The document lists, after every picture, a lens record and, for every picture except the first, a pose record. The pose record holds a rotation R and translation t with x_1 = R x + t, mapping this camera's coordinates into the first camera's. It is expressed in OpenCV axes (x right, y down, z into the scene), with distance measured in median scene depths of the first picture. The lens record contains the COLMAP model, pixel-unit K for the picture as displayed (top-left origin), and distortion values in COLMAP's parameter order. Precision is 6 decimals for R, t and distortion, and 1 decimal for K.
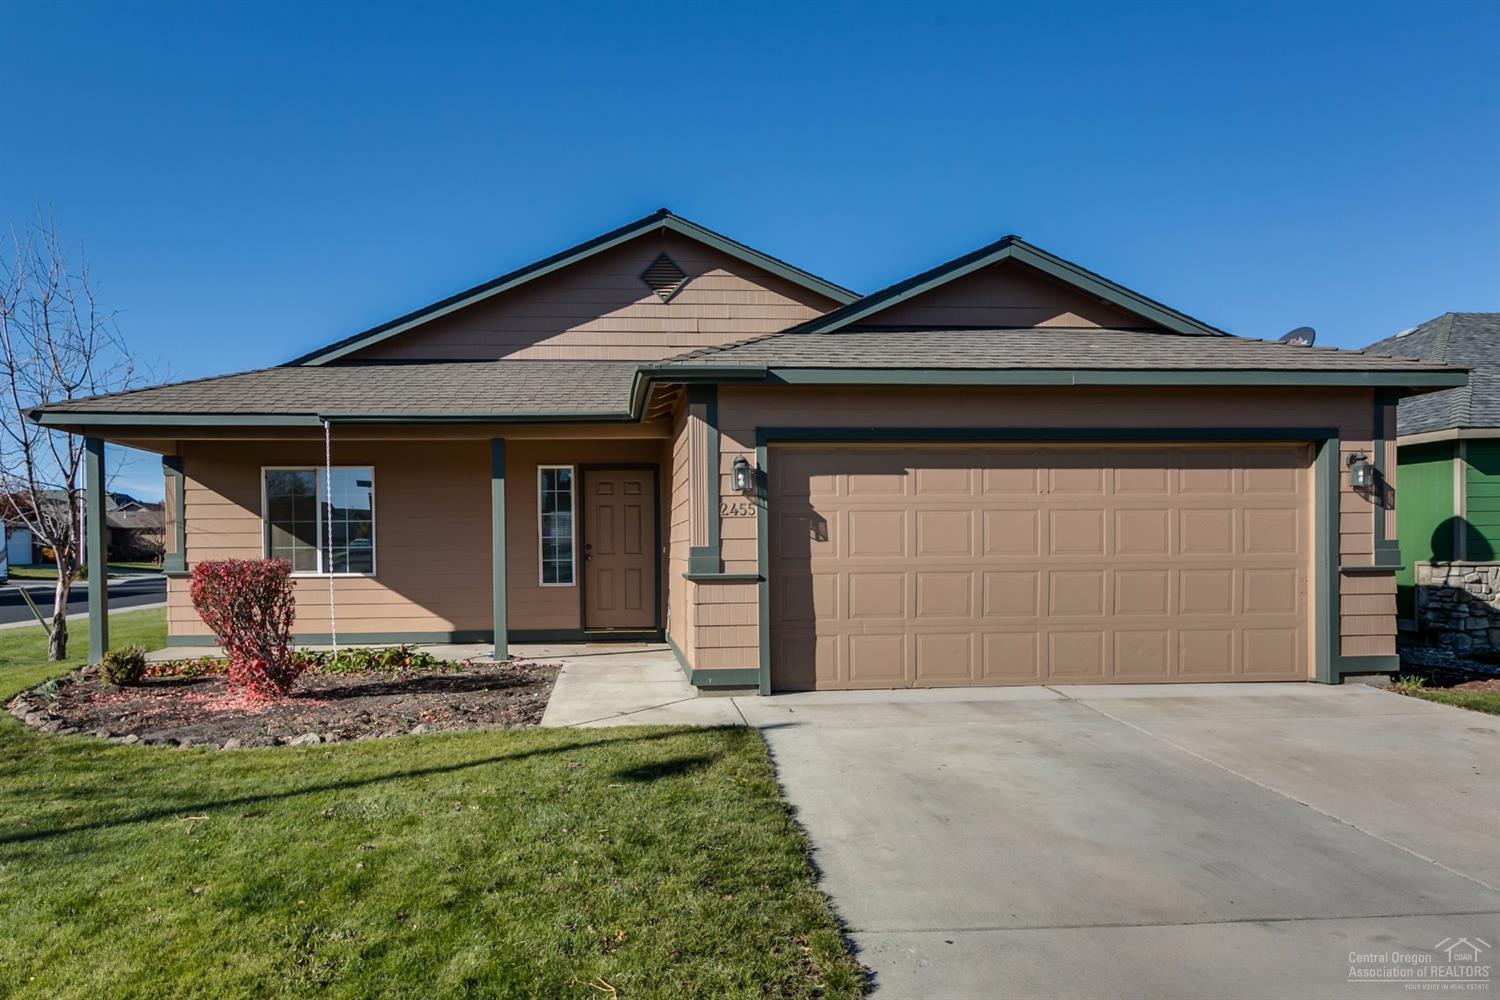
lens RADIAL K [[751.8, 0, 746.4], [0, 751.8, 554.2], [0, 0, 1]] dist [-0.001992, -0.000957]
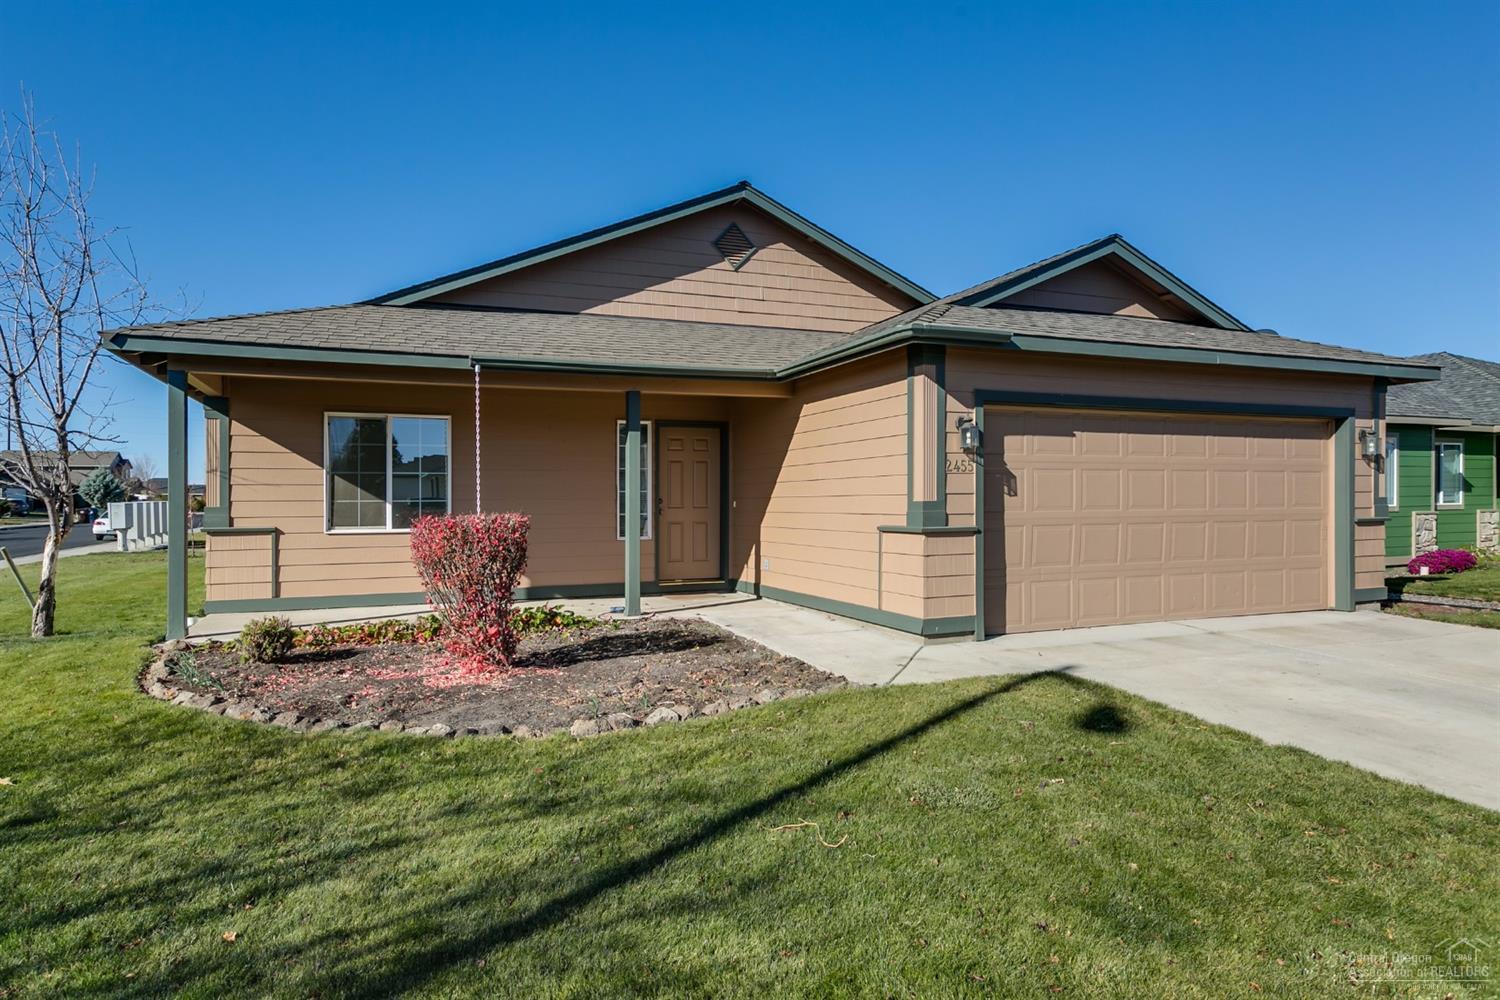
lens RADIAL K [[664.2, 0, 748.4], [0, 664.2, 498.8], [0, 0, 1]] dist [0.000261, -0.000264]
pose [[0.974054, 0.003402, 0.226289, -0.450675], [-0.000073, 0.999892, -0.014720, 0.000650], [-0.226315, 0.014321, 0.973949, 0.137567]]
